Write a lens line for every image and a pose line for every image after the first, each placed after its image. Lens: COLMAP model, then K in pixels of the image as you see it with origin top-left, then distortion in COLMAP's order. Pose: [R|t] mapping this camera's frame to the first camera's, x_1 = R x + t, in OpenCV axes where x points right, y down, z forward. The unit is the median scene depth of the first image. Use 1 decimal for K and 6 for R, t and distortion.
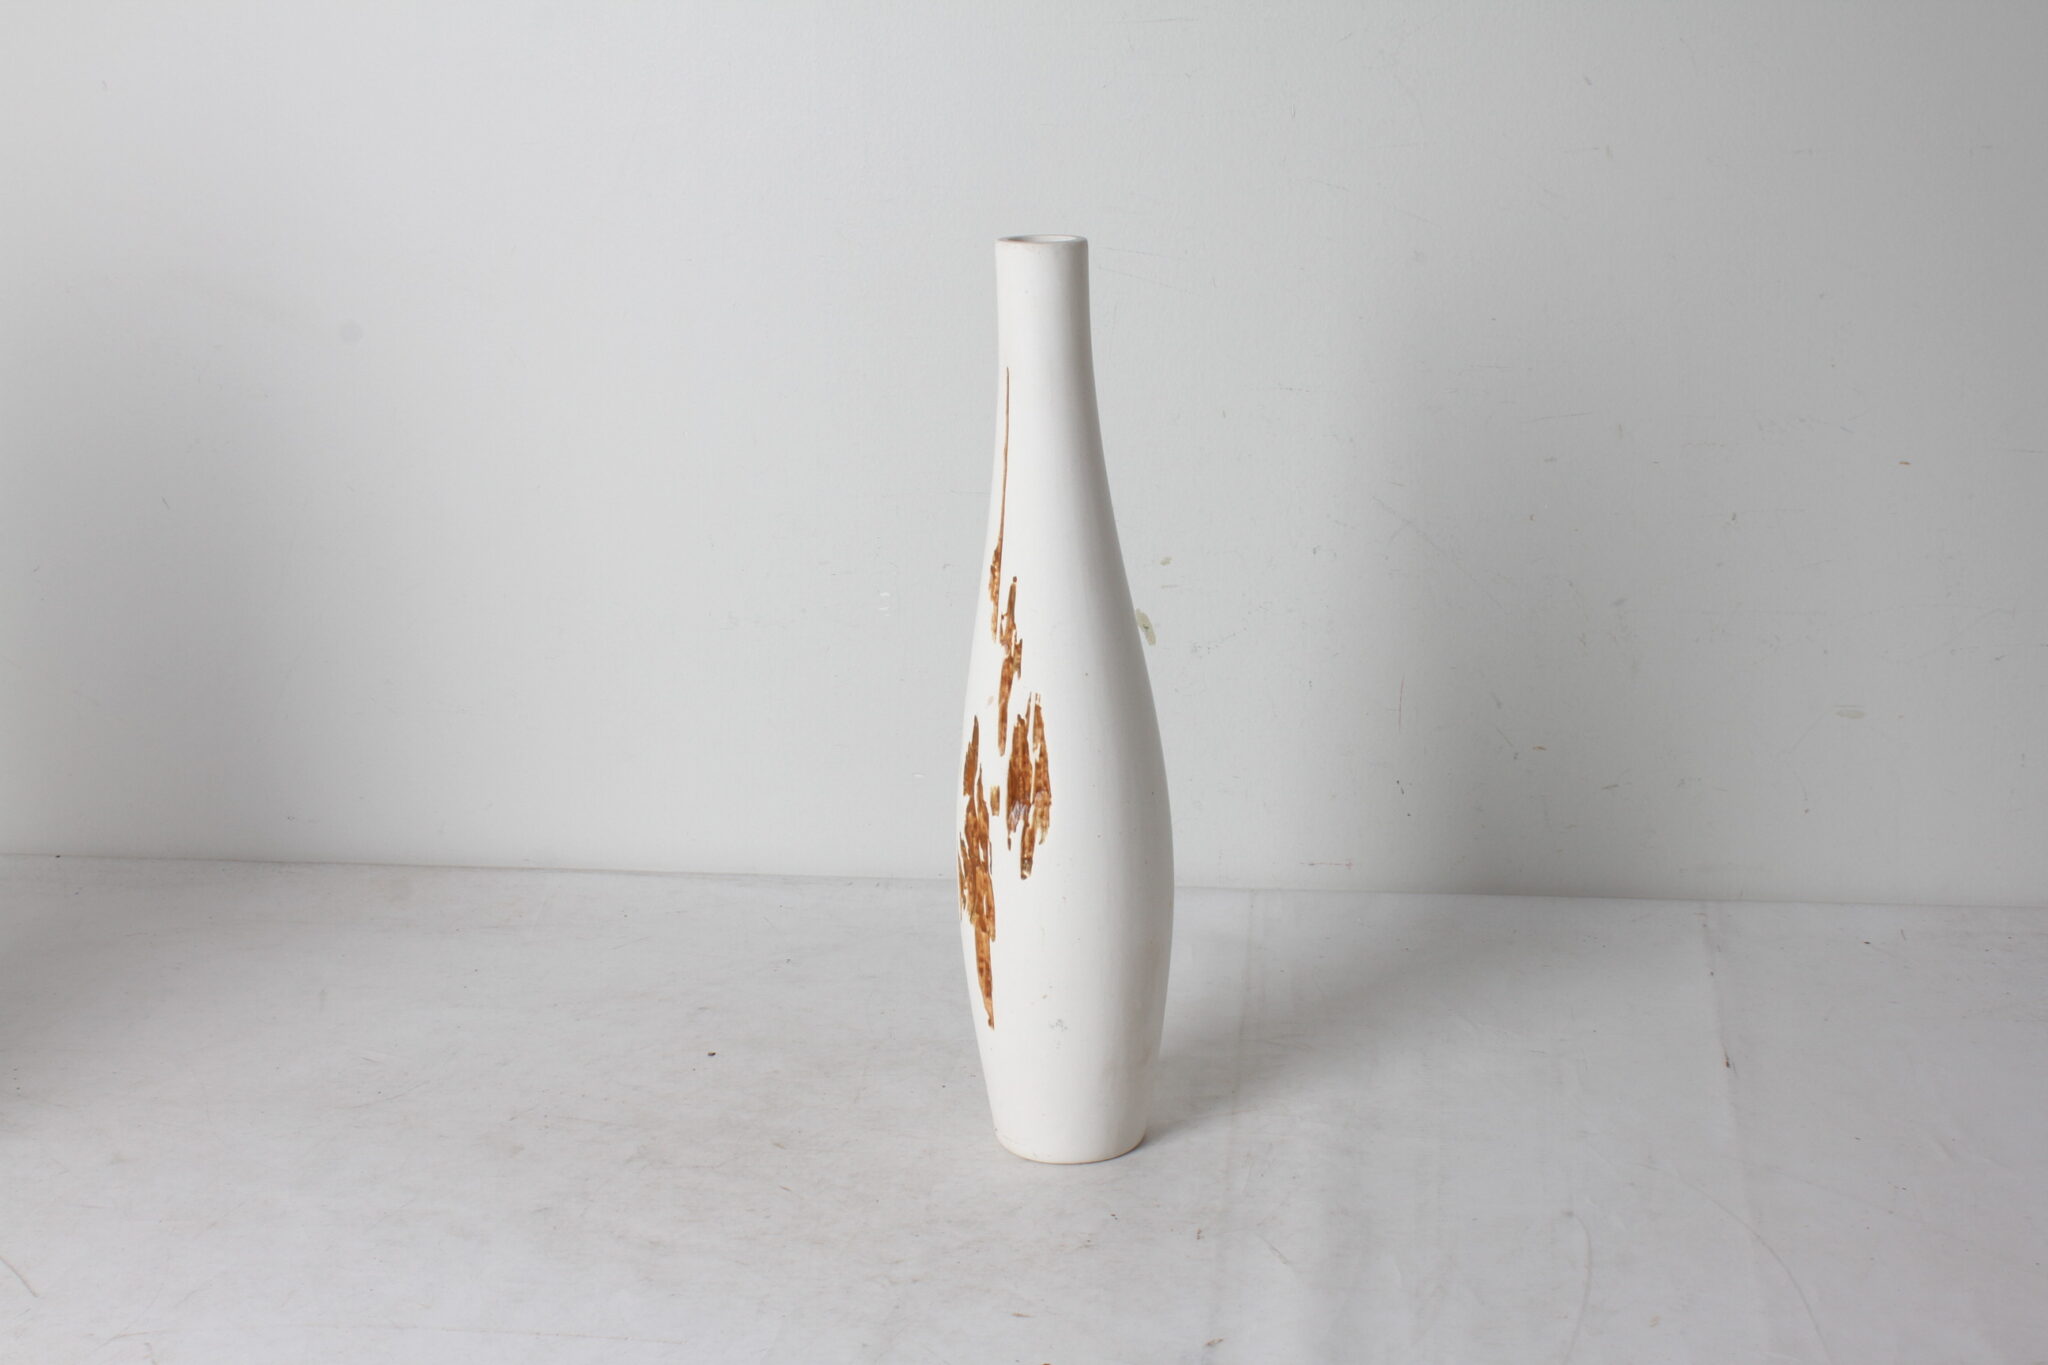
lens RADIAL K [[2759.9, 0, 1024.0], [0, 2759.9, 682.5], [0, 0, 1]] dist [-0.140849, 0.060577]
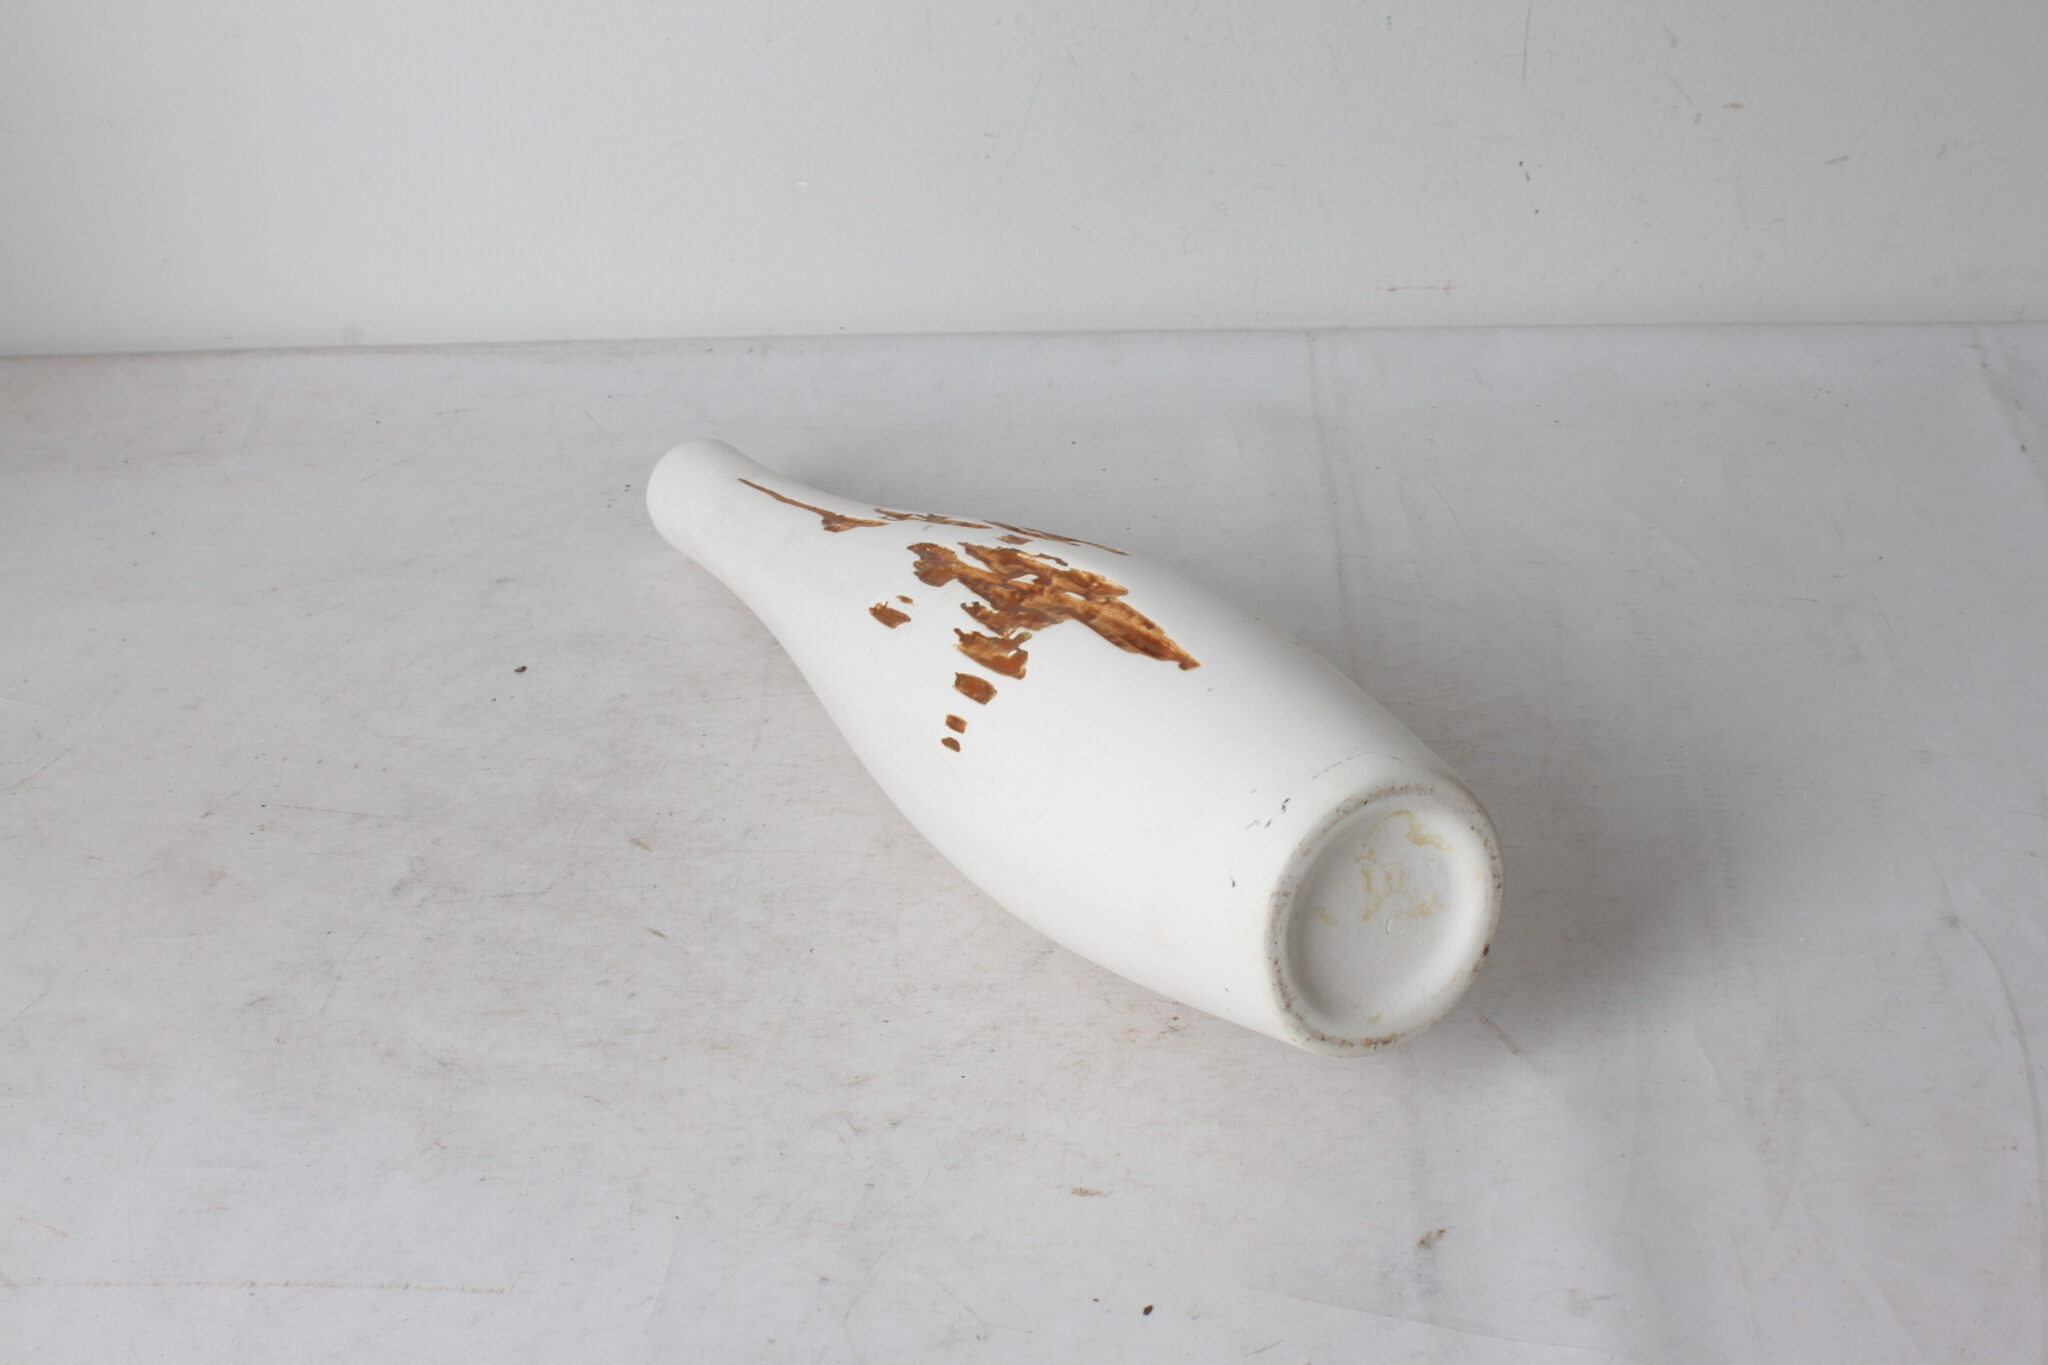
lens RADIAL K [[2937.2, 0, 1024.0], [0, 2937.2, 682.5], [0, 0, 1]] dist [-0.137338, 0.114610]
pose [[0.997232, -0.057532, 0.047098, -0.033230], [0.044799, 0.970495, 0.236923, -0.019028], [-0.059339, -0.234158, 0.970386, 0.378425]]
